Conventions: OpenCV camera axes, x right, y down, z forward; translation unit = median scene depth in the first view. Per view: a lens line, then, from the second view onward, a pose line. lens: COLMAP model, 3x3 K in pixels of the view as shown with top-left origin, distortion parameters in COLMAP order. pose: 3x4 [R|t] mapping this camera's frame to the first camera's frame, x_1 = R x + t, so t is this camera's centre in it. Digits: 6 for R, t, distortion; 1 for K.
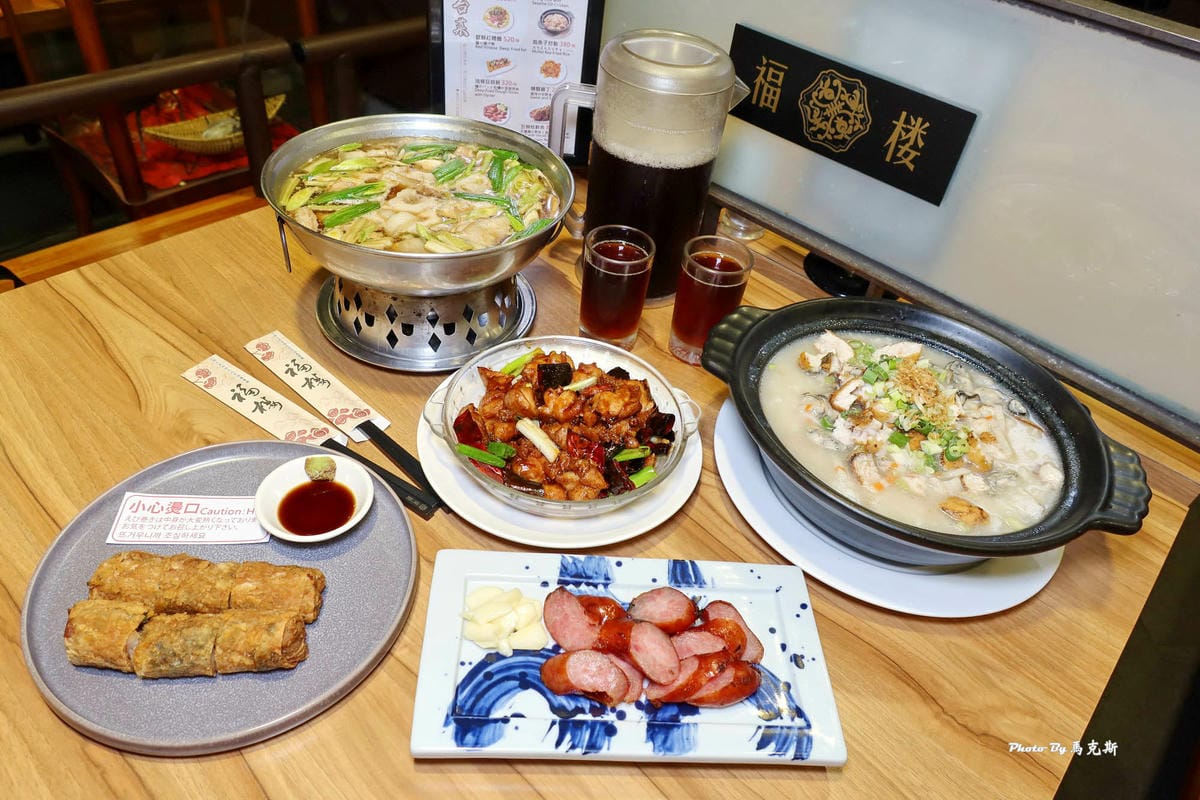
lens RADIAL K [[792.5, 0, 615.2], [0, 792.5, 394.3], [0, 0, 1]] dist [-0.025384, 0.003270]
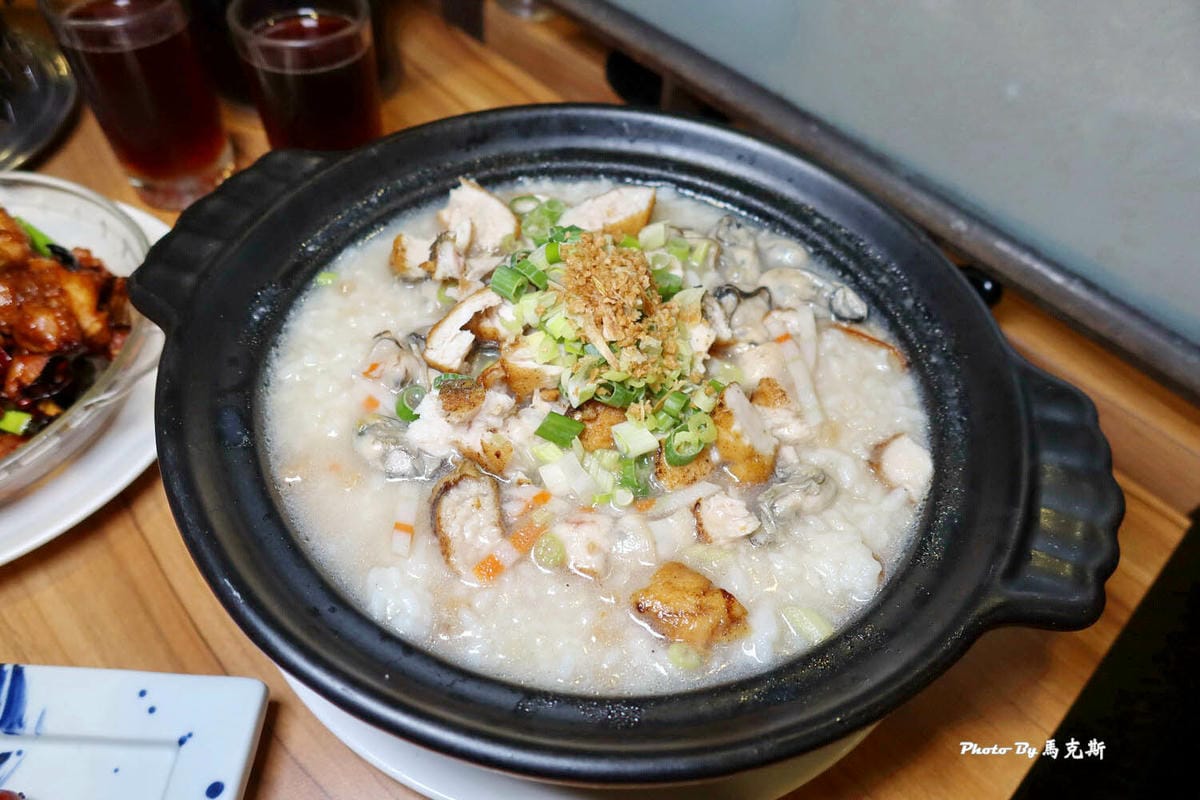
lens RADIAL K [[795.6, 0, 594.9], [0, 795.6, 410.1], [0, 0, 1]] dist [-0.020852, -0.000860]
pose [[0.992022, -0.120934, 0.035607, 0.110893], [0.111043, 0.971941, 0.207365, -0.013052], [-0.059685, -0.201756, 0.977615, 0.173067]]
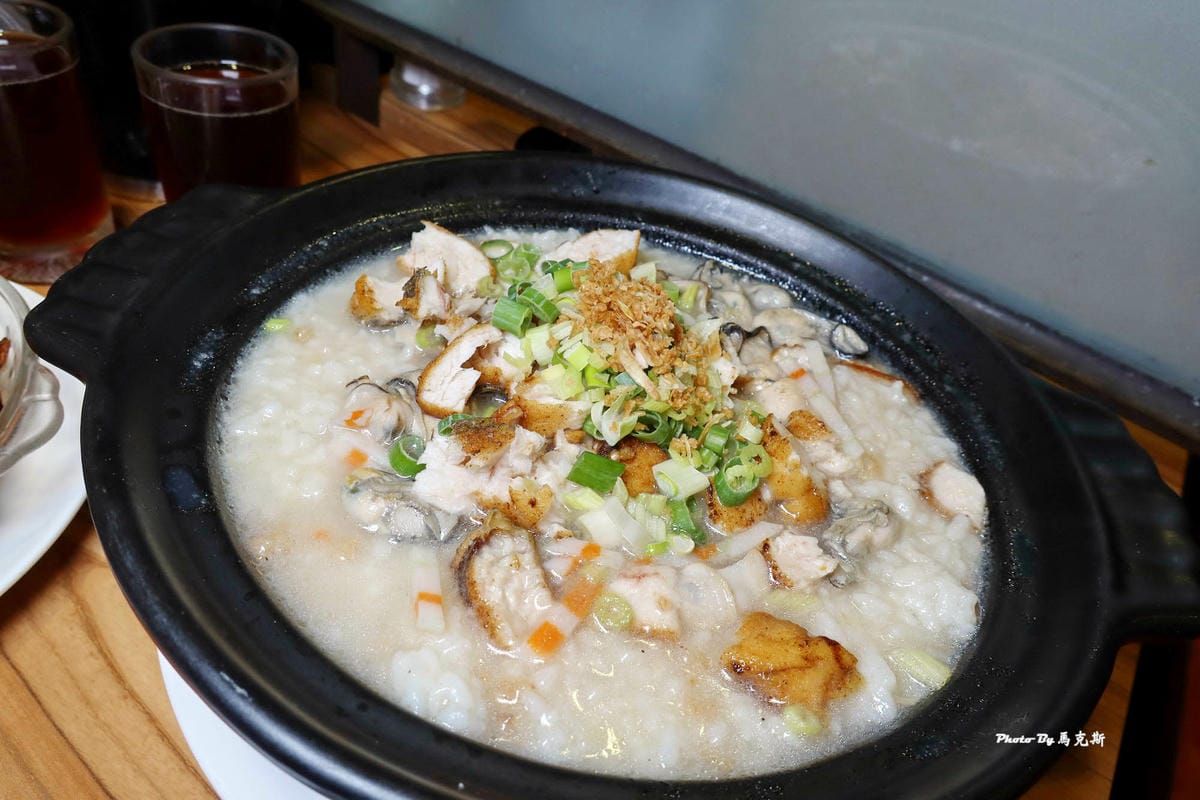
lens RADIAL K [[807.0, 0, 601.2], [0, 807.0, 398.4], [0, 0, 1]] dist [-0.025942, -0.004971]
pose [[0.955836, -0.150894, 0.252207, 0.082405], [0.139452, 0.988239, 0.062750, -0.000239], [-0.258709, -0.024808, 0.965637, 0.192544]]
